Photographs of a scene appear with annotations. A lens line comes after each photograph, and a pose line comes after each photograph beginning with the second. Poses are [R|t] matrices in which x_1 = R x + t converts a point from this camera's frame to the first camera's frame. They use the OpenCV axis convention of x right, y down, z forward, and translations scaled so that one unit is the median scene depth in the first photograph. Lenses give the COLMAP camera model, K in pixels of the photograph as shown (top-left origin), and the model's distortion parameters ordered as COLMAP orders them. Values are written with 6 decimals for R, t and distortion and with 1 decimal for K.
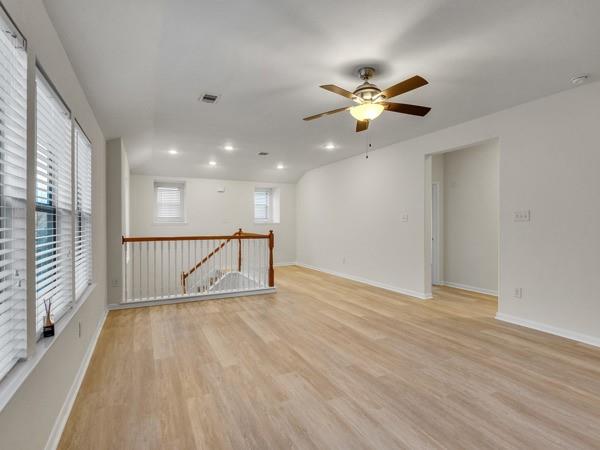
lens RADIAL K [[306.9, 0, 293.7], [0, 306.9, 224.5], [0, 0, 1]] dist [-0.002214, 0.001451]
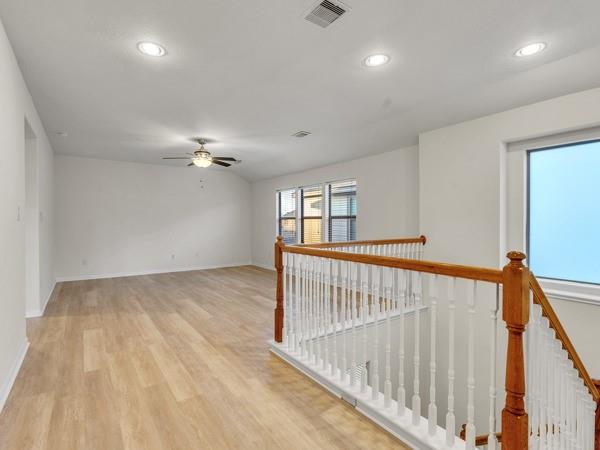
lens RADIAL K [[306.9, 0, 293.7], [0, 306.9, 224.5], [0, 0, 1]] dist [-0.002214, 0.001451]
pose [[-0.989701, 0.002893, -0.143120, -0.029237], [0.002115, 0.999982, 0.005590, -0.003368], [0.143133, 0.005230, -0.989690, 2.079227]]
